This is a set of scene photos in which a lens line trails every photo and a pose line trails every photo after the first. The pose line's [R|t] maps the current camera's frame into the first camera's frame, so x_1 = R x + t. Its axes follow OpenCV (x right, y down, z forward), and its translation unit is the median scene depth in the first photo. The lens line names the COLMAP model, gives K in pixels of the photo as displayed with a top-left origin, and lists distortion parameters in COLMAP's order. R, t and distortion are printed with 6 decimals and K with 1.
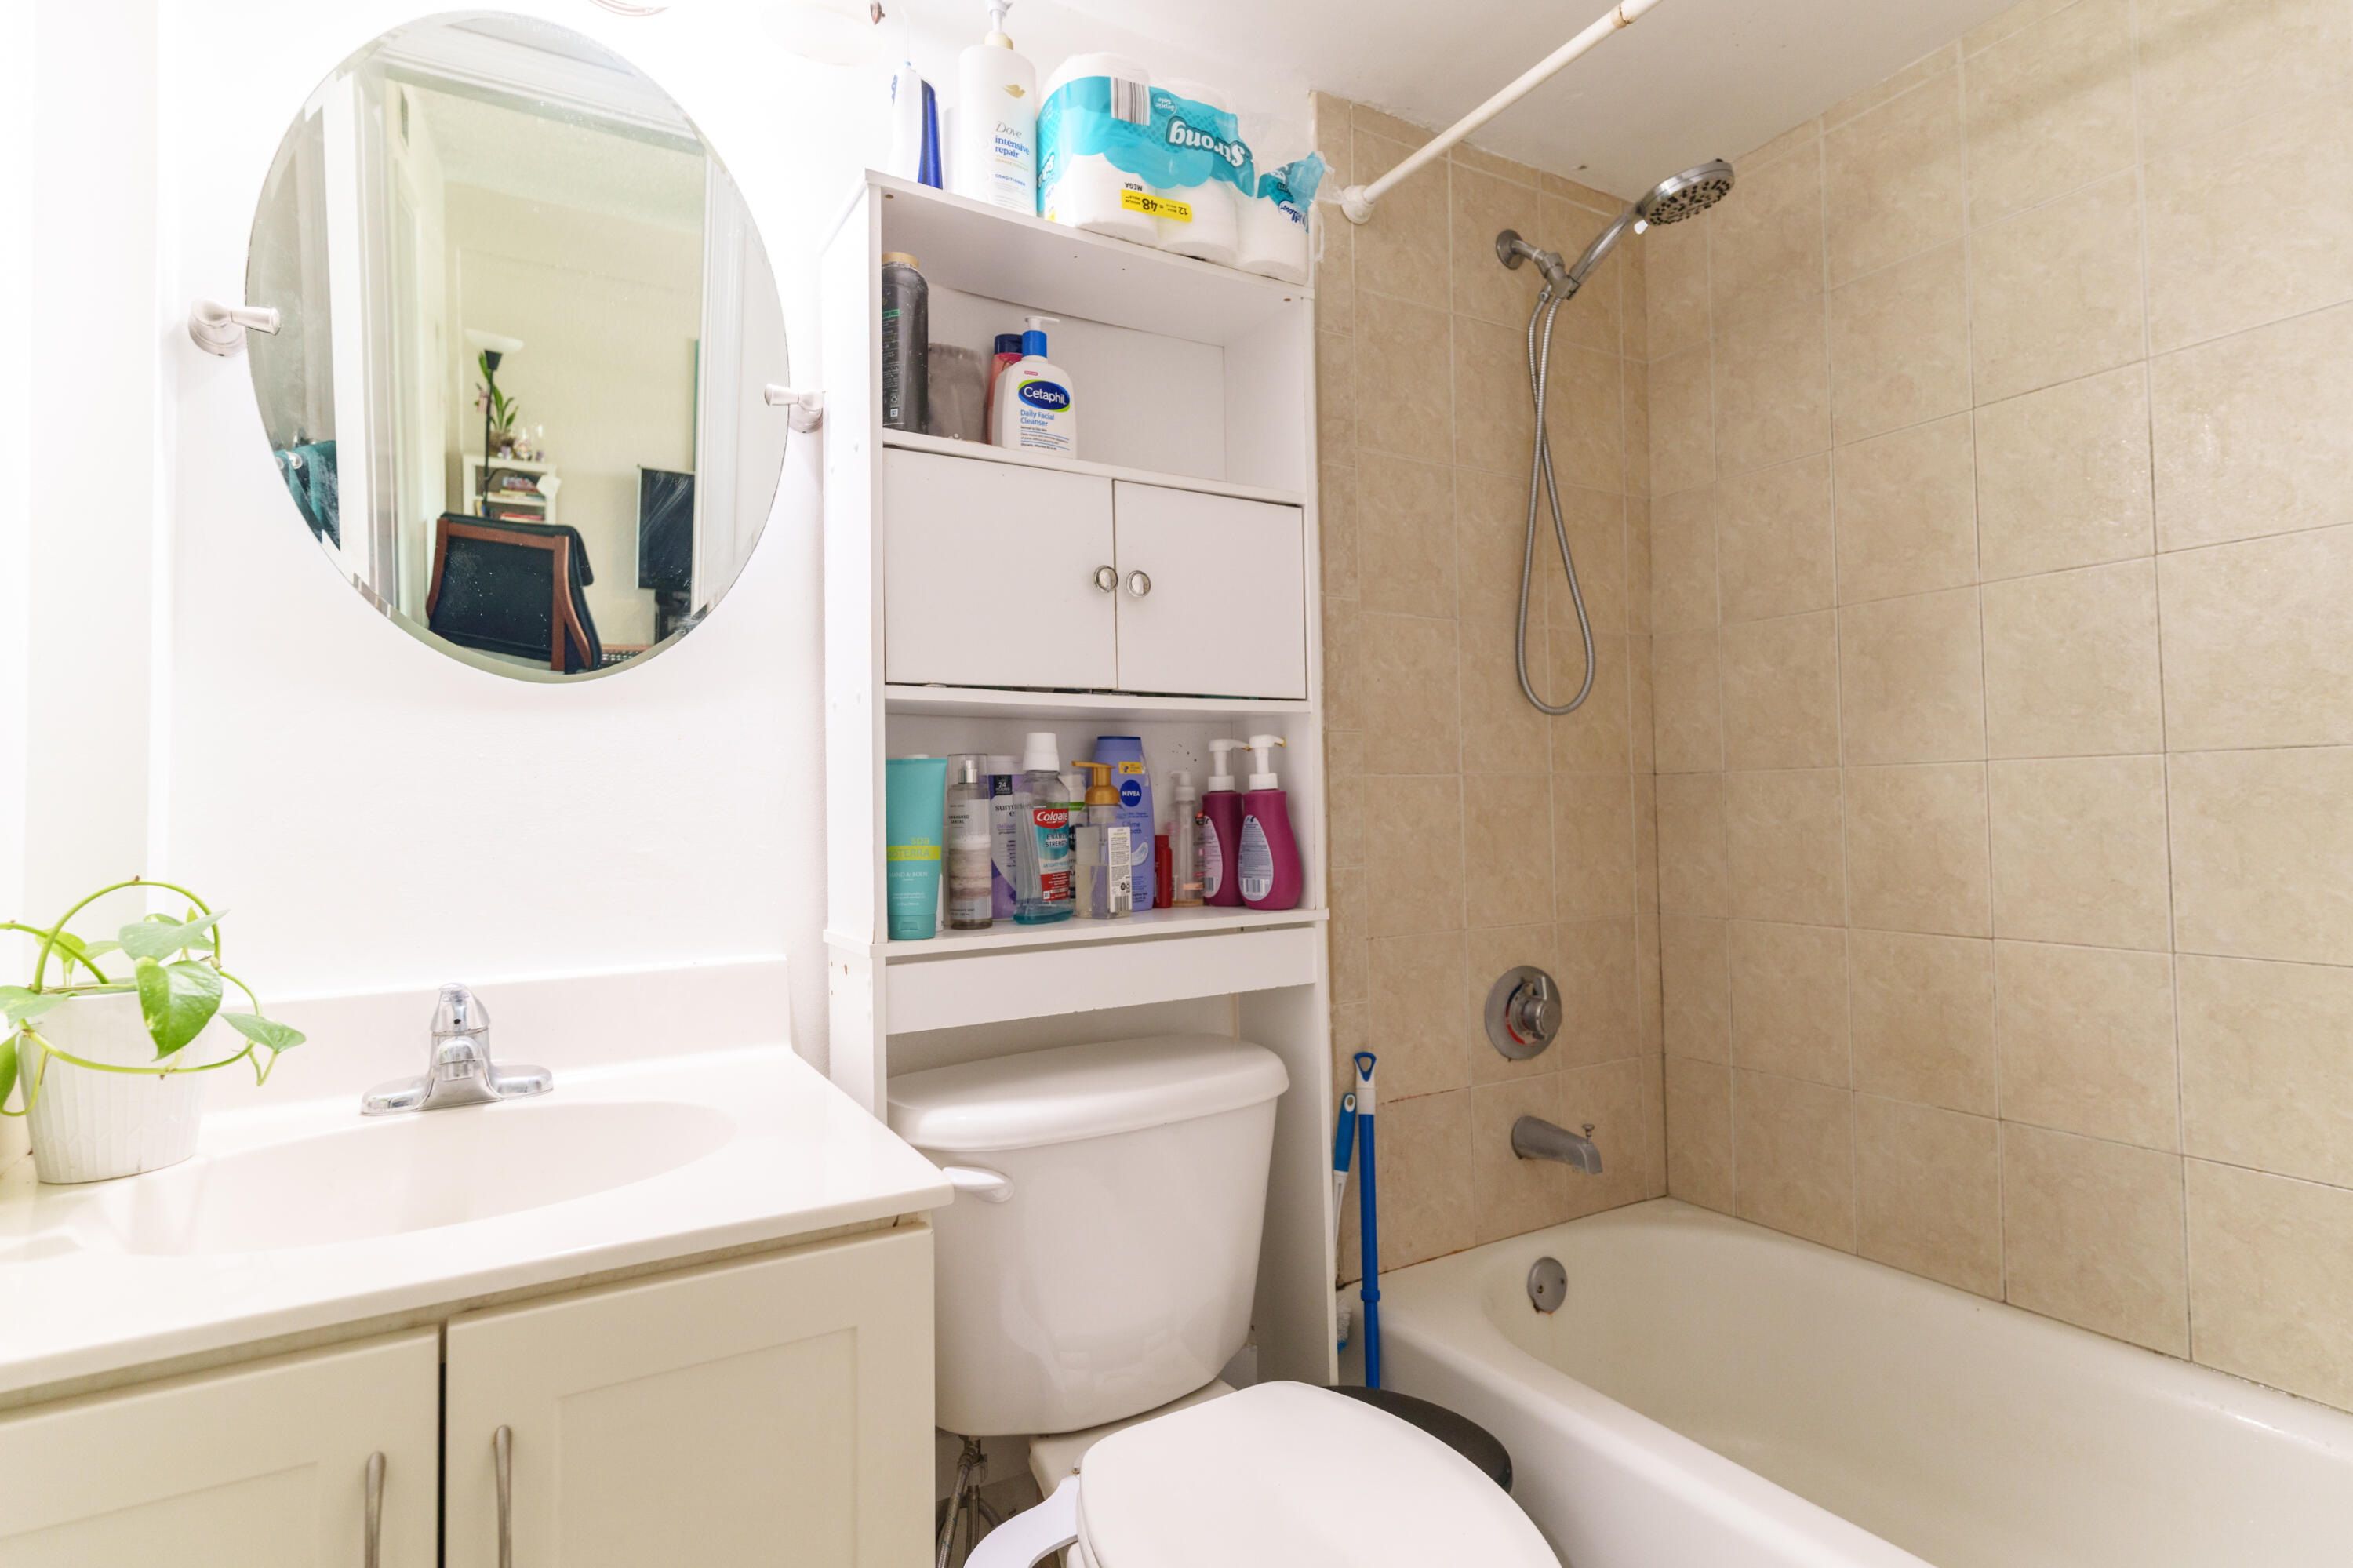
lens RADIAL K [[1174.3, 0, 1174.8], [0, 1174.3, 772.0], [0, 0, 1]] dist [0.001337, -0.001242]
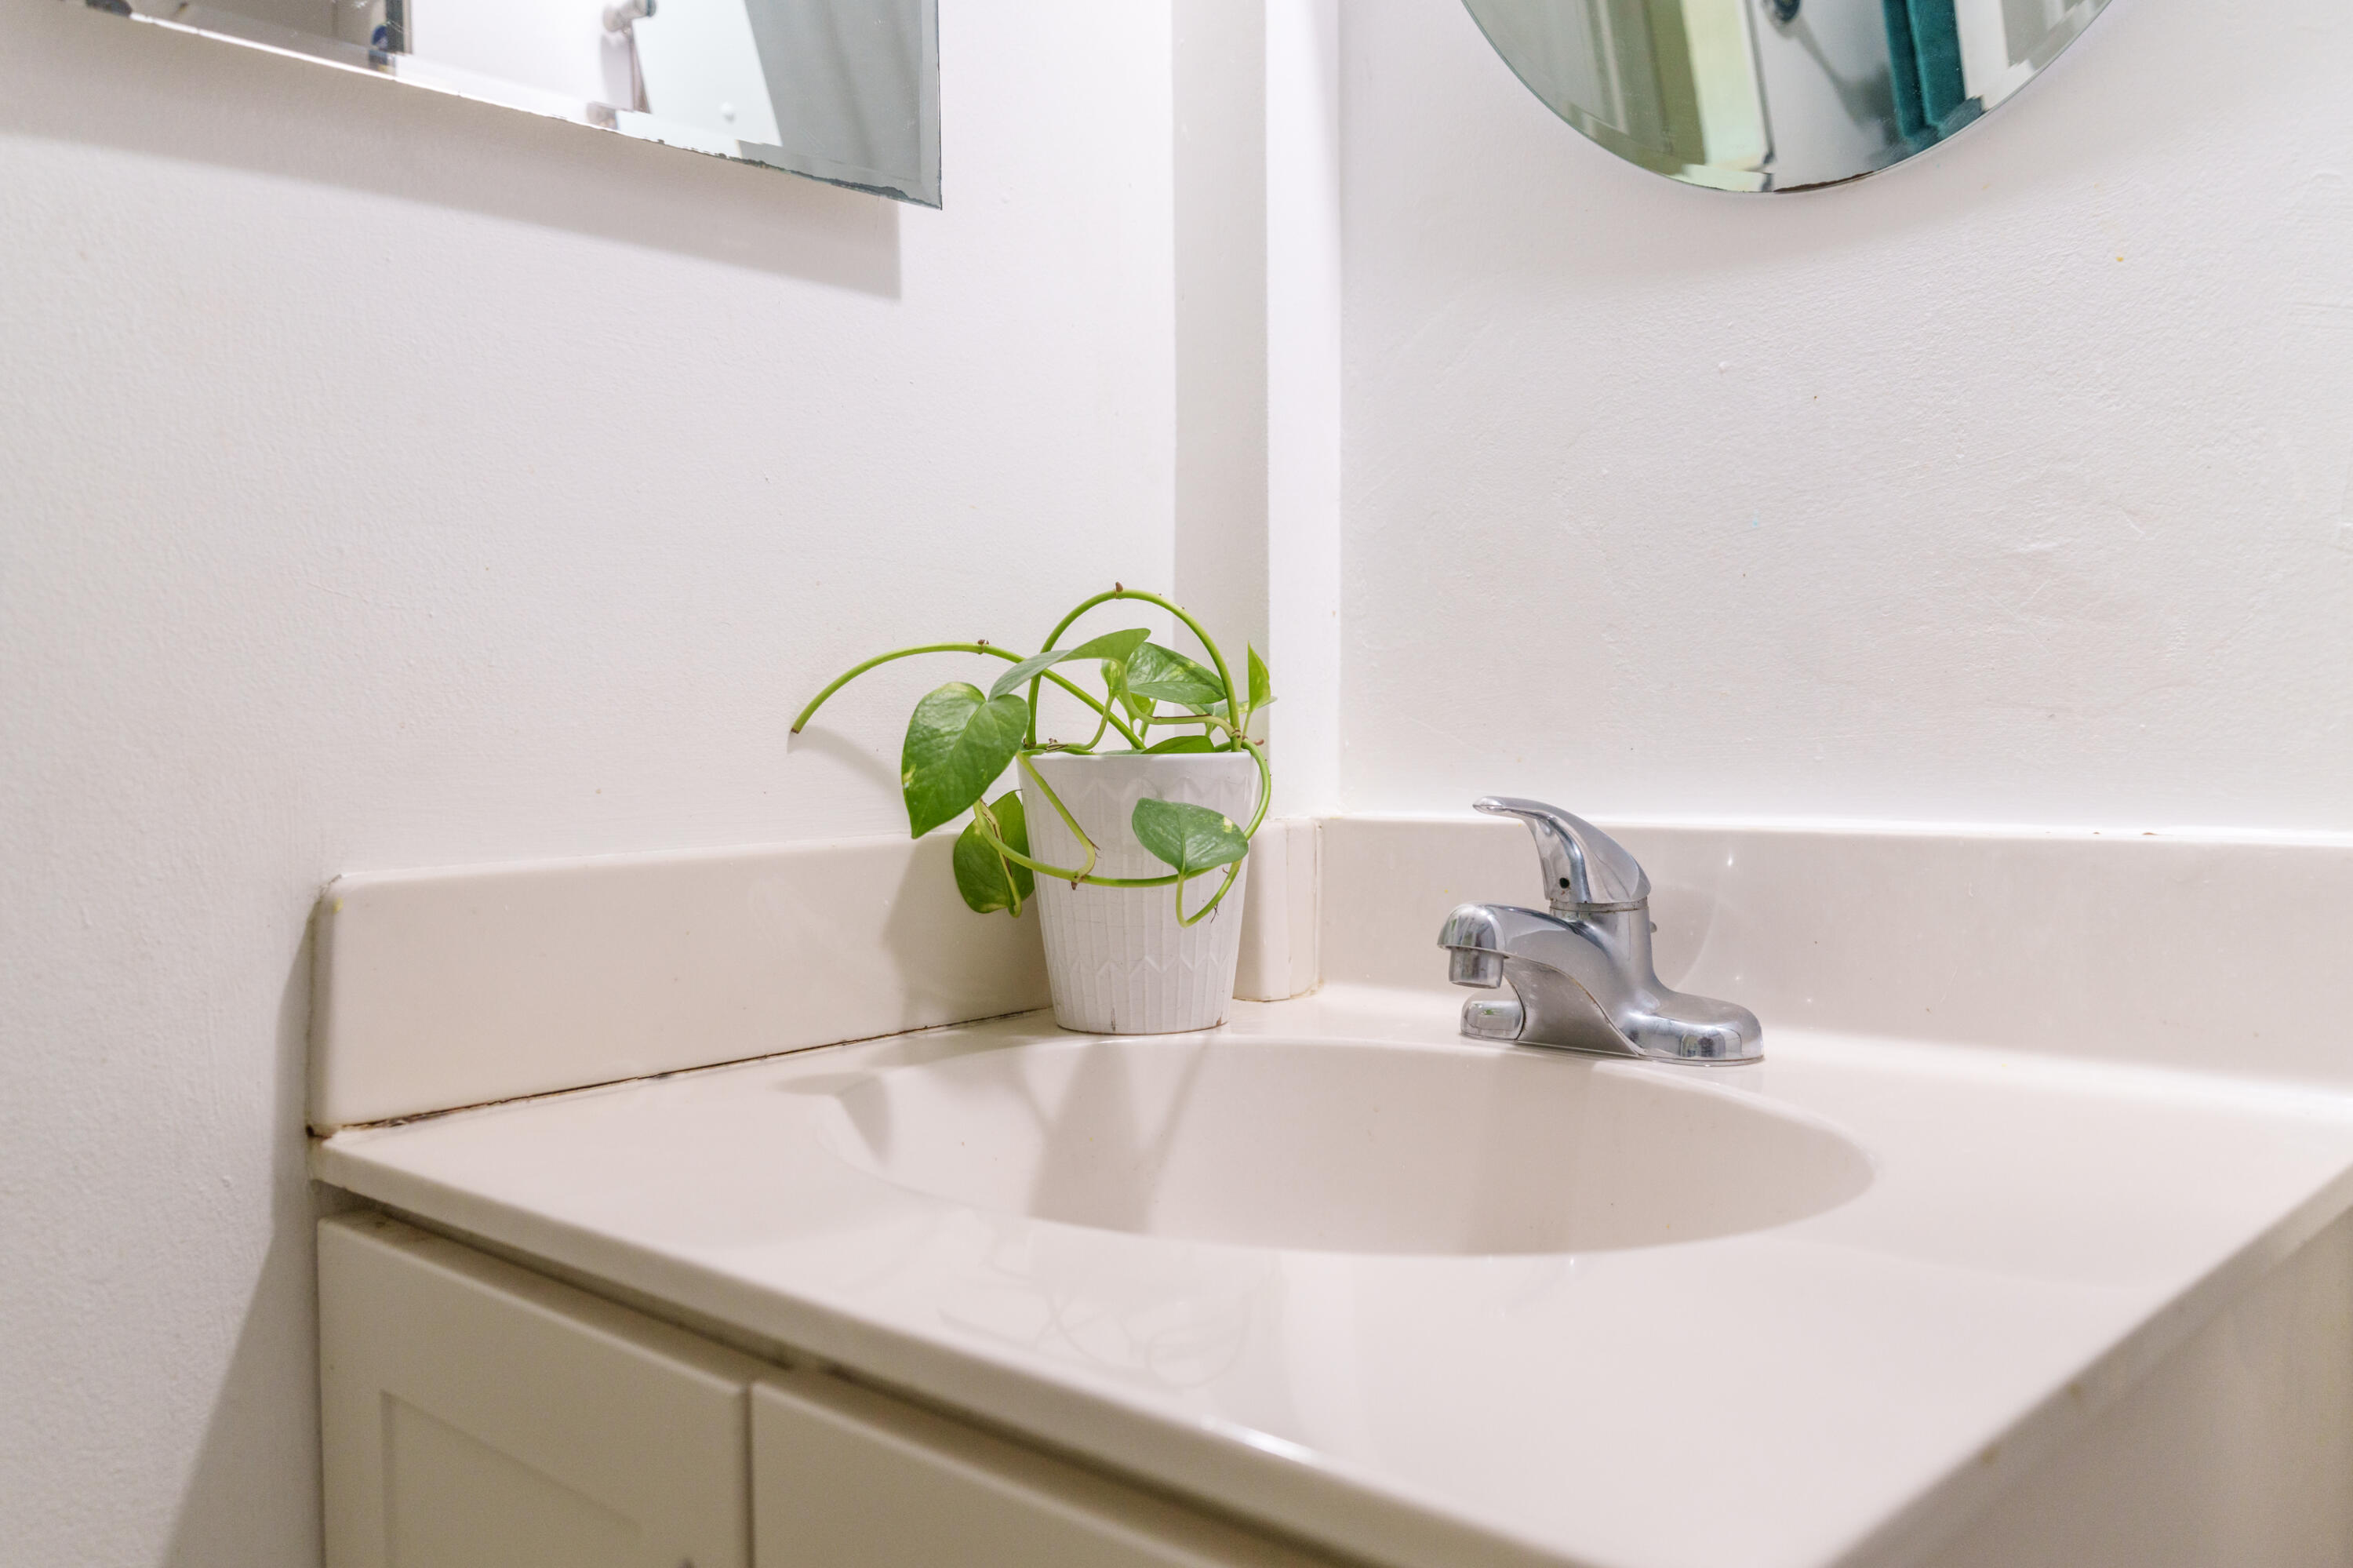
lens RADIAL K [[1915.6, 0, 1176.5], [0, 1915.6, 784.0], [0, 0, 1]] dist [-0.001359, -0.000126]
pose [[0.281501, 0.047888, -0.958365, 0.143980], [0.034627, 0.997596, 0.060019, 0.134339], [0.958936, -0.050081, 0.279166, 0.716714]]
